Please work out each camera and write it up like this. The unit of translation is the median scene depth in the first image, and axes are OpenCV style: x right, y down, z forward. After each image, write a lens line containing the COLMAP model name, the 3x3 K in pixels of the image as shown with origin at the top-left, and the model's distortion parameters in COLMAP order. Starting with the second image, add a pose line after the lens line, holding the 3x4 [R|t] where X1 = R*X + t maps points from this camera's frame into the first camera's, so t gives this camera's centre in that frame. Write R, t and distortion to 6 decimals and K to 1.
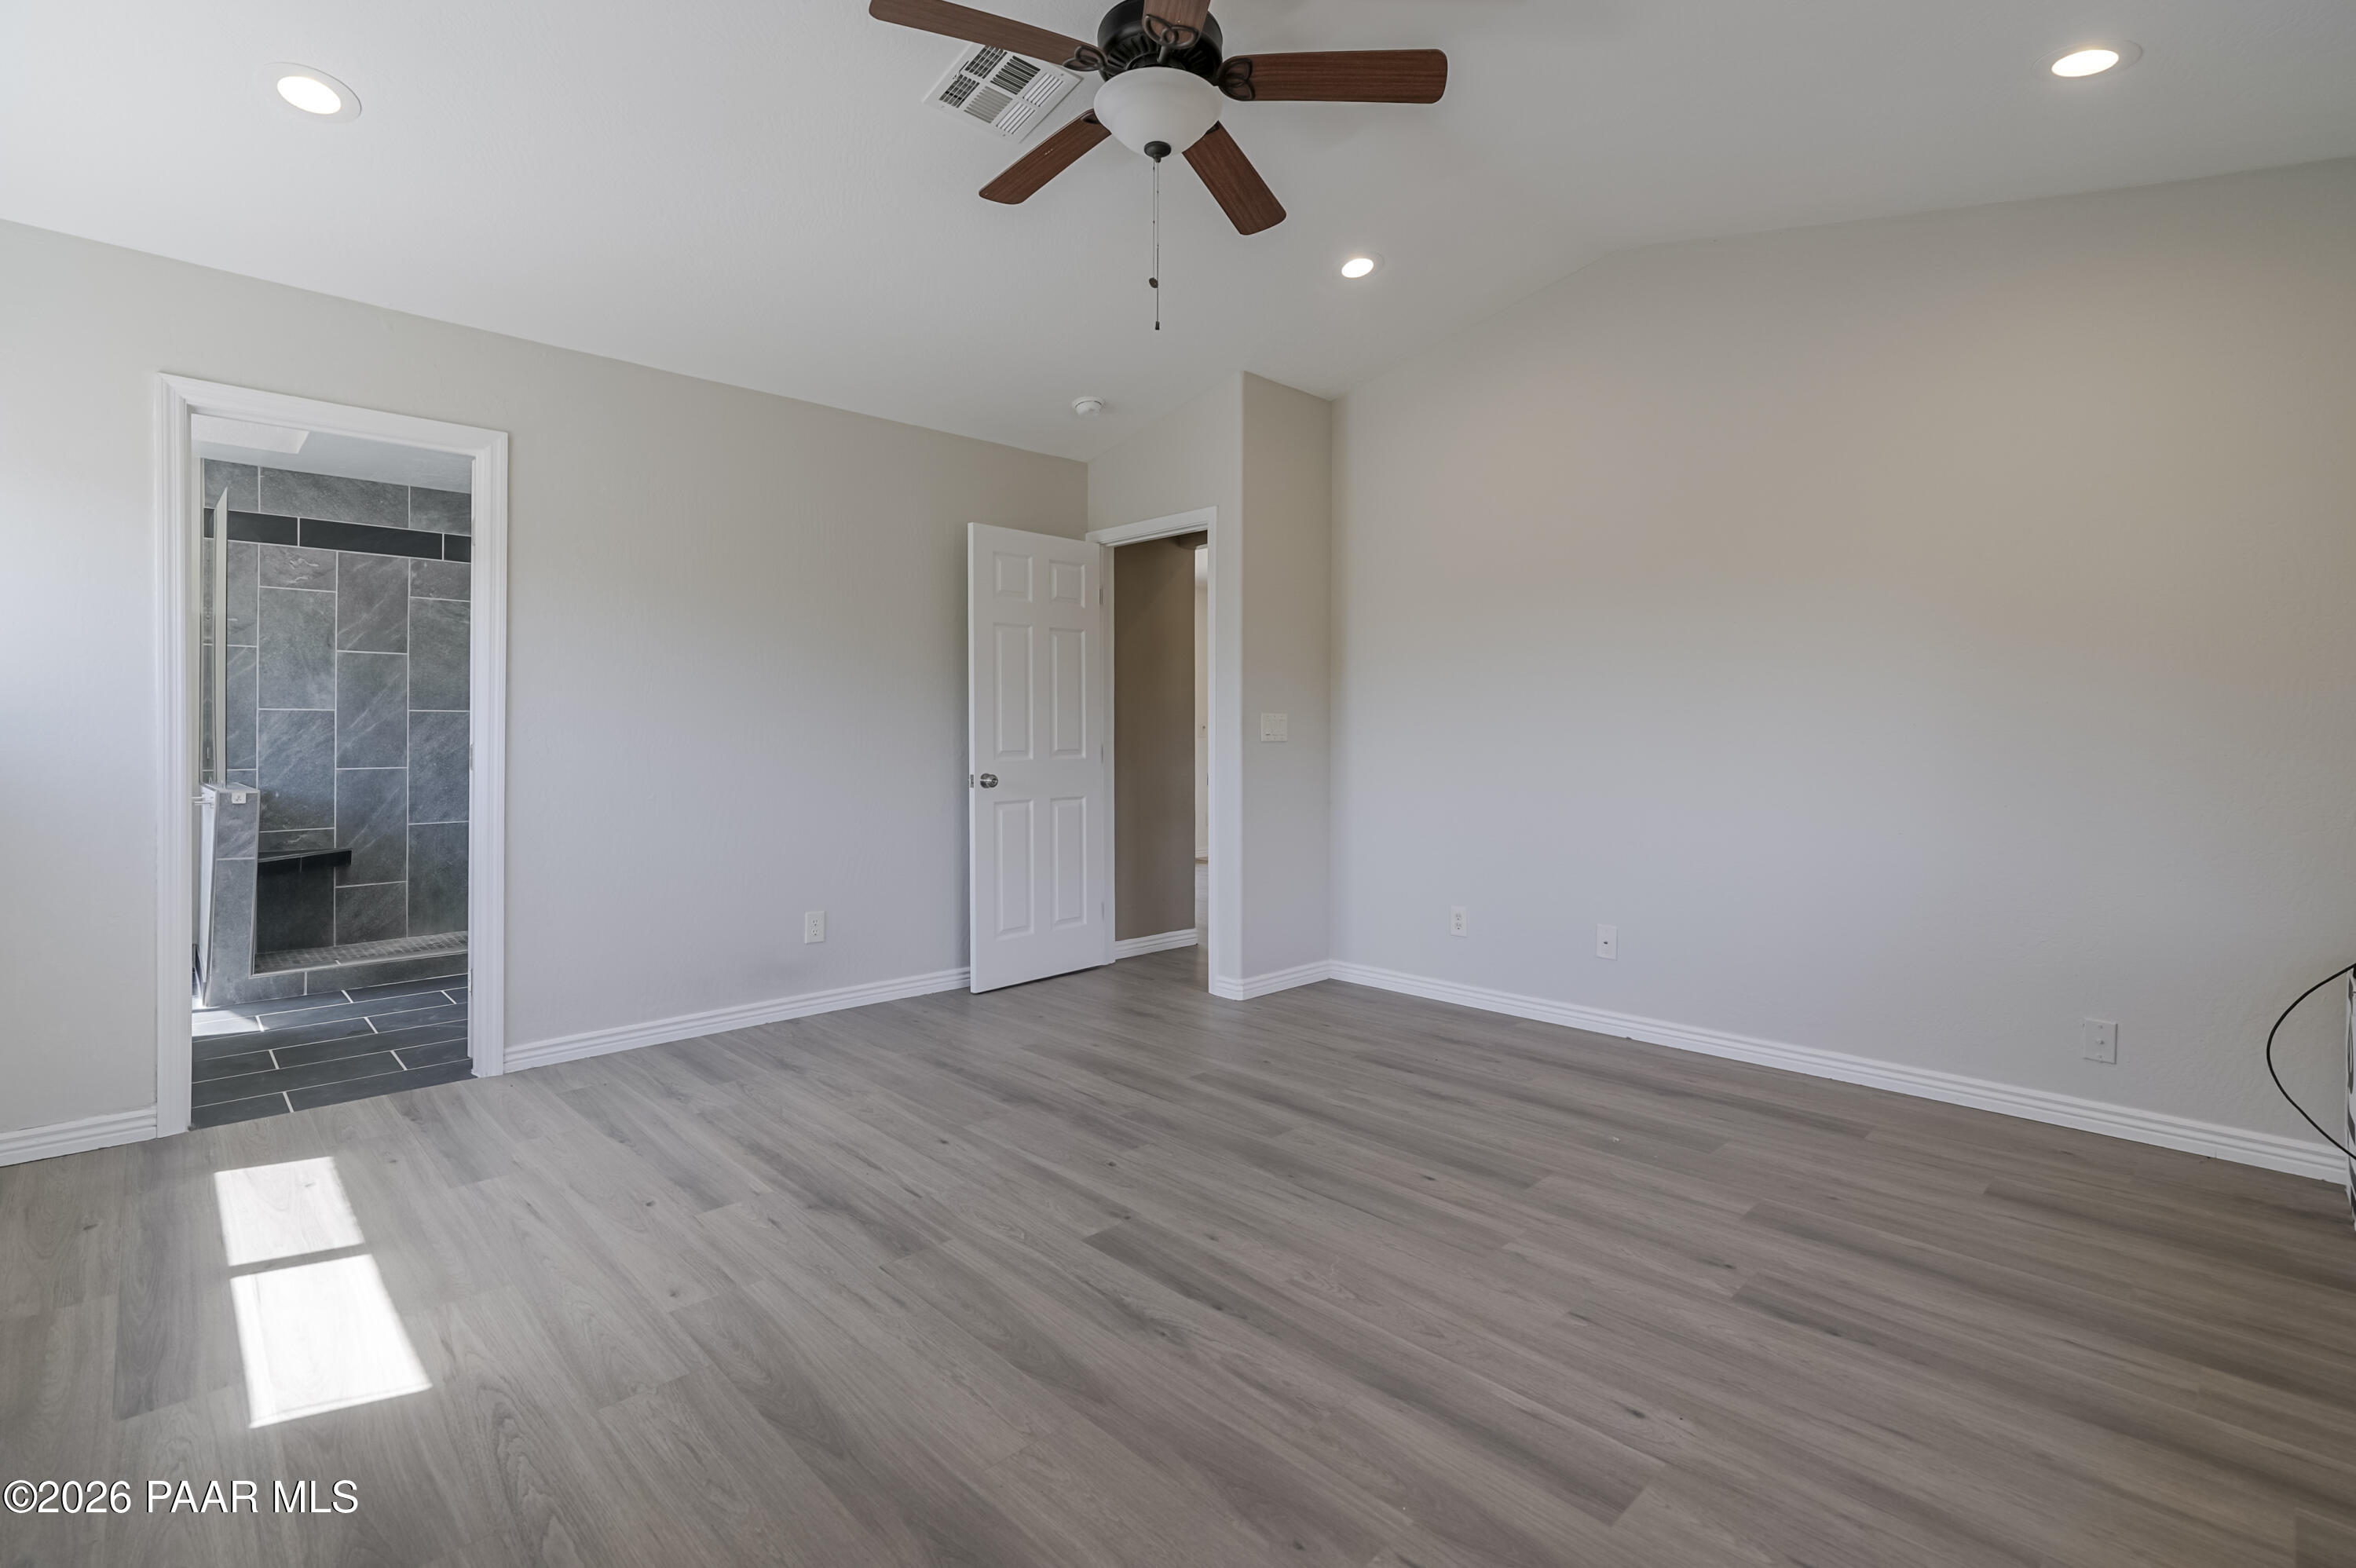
lens RADIAL K [[1070.3, 0, 1181.4], [0, 1070.3, 726.0], [0, 0, 1]] dist [-0.017663, 0.014306]
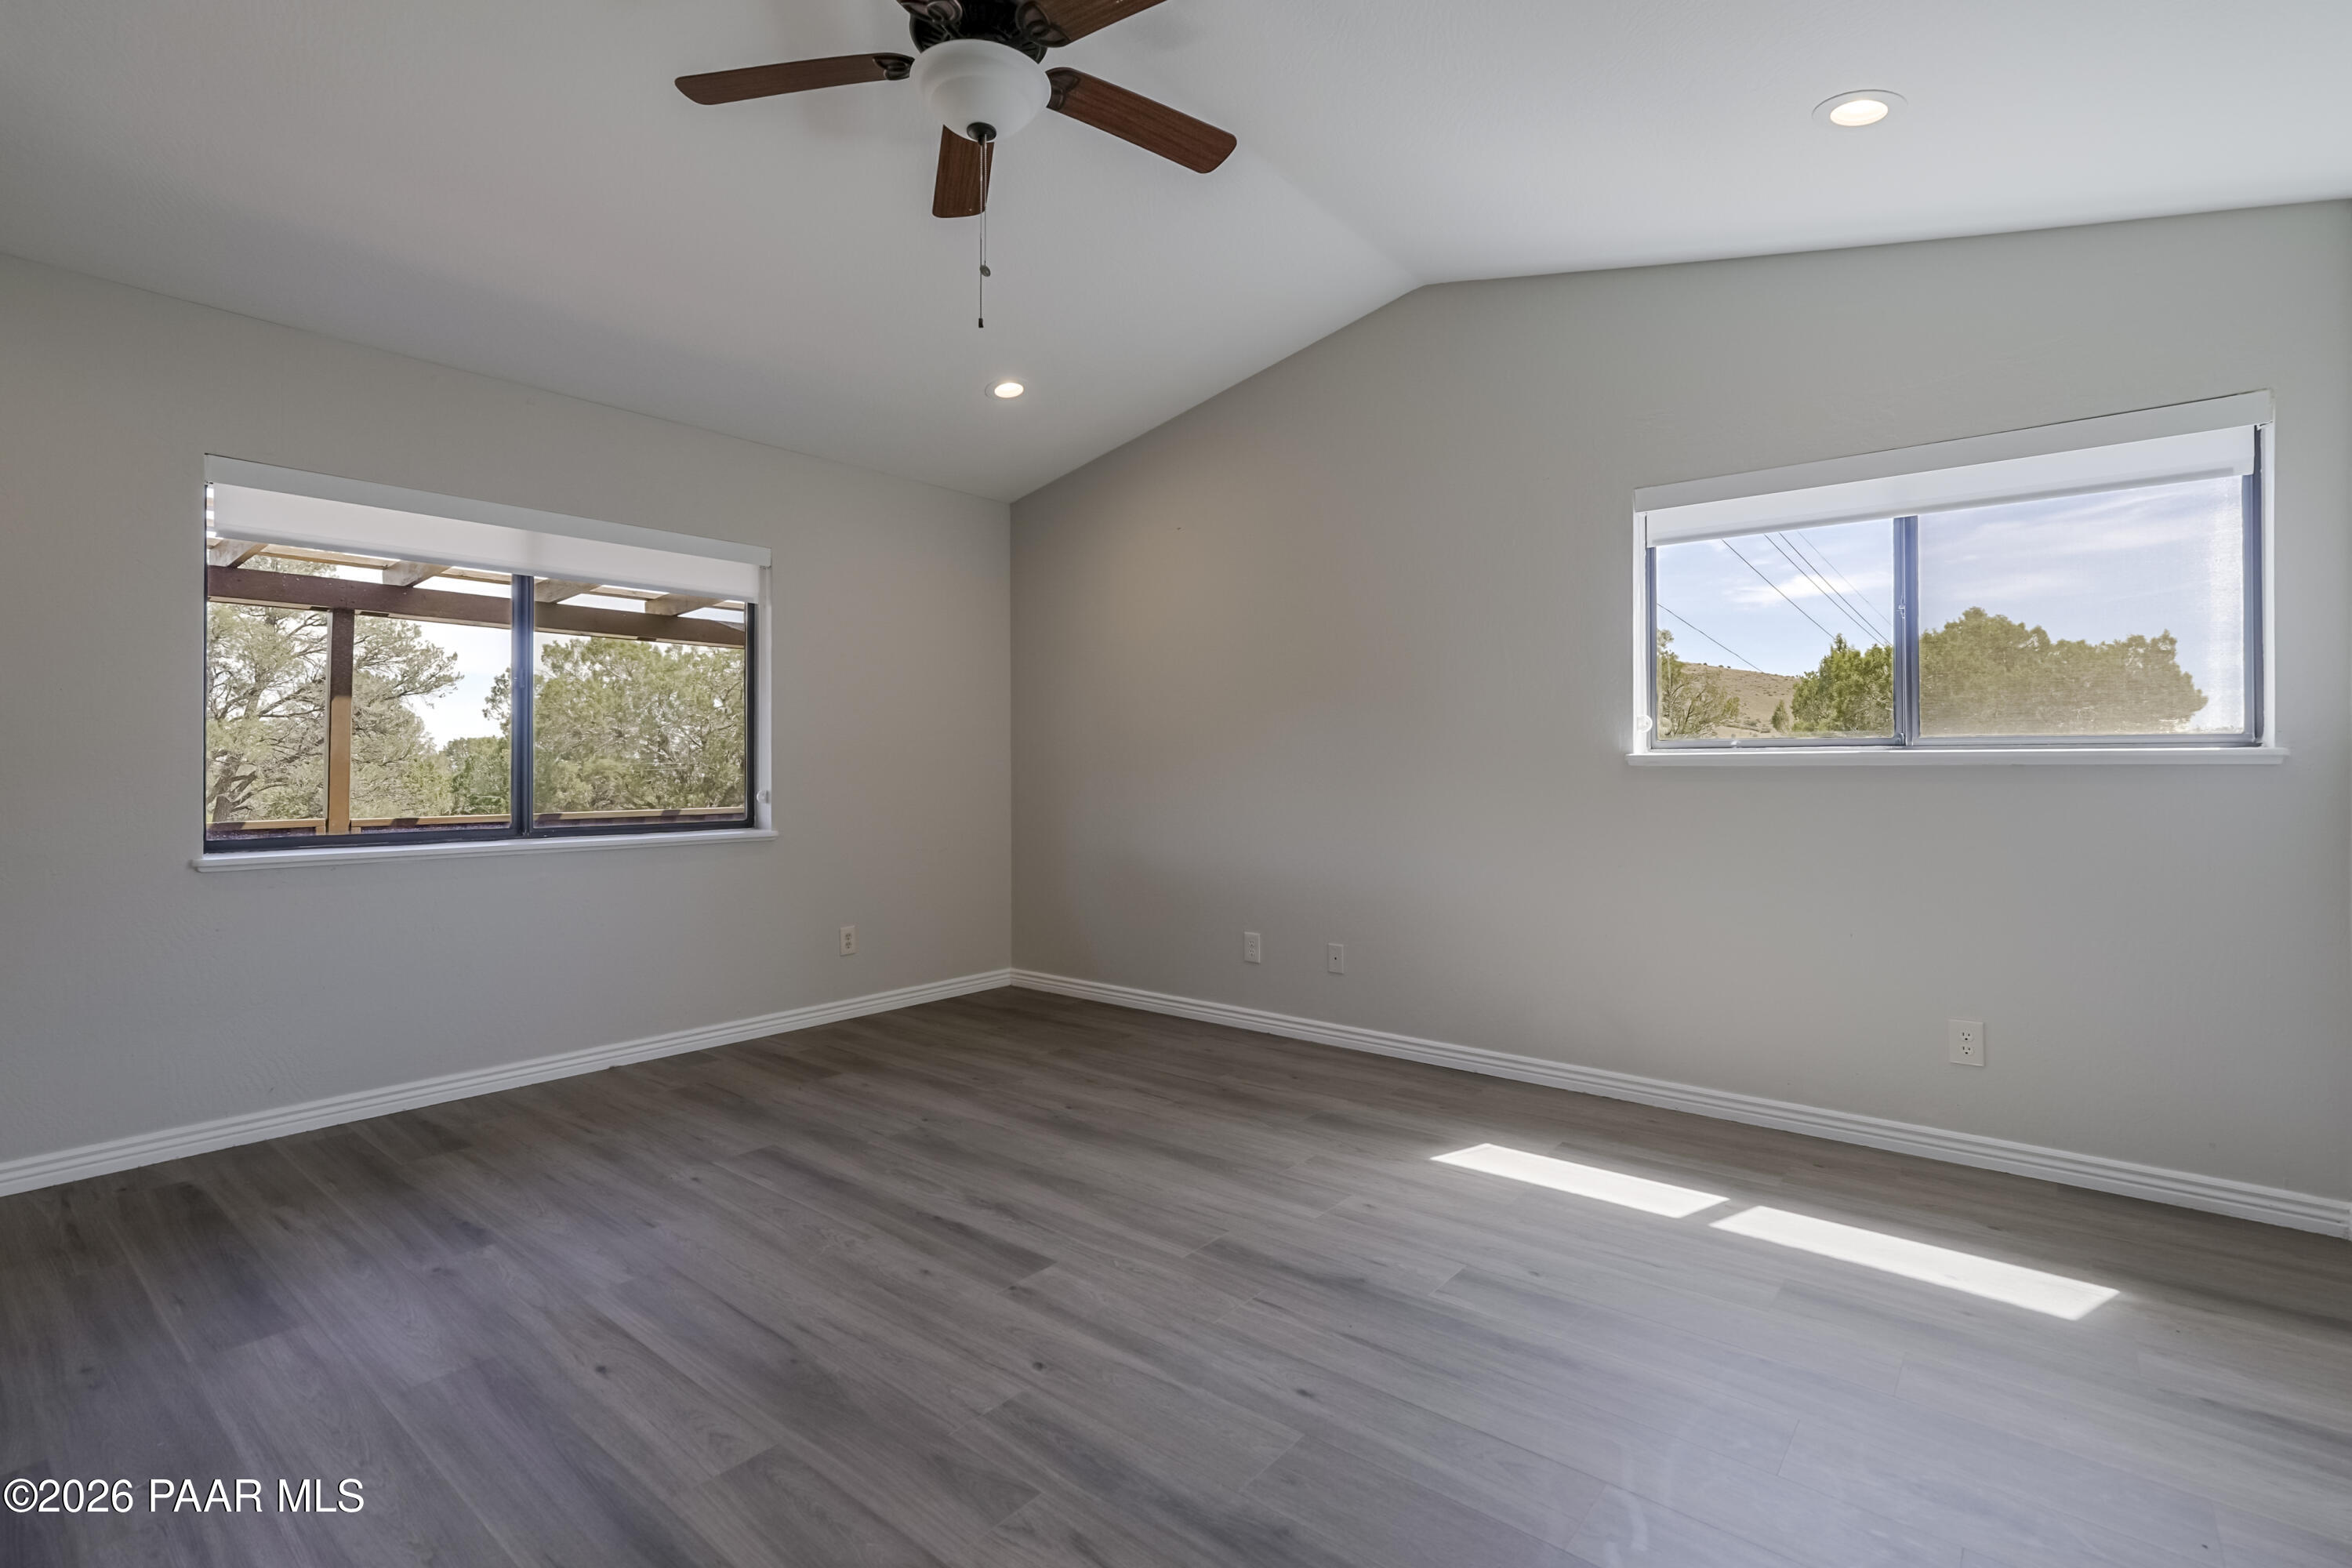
lens RADIAL K [[1065.5, 0, 1167.8], [0, 1065.5, 768.5], [0, 0, 1]] dist [-0.020376, 0.014133]
pose [[-0.993220, -0.000026, -0.116246, -0.068244], [0.000917, 0.999967, -0.008060, 0.014850], [0.116243, -0.008112, -0.993188, 1.711160]]
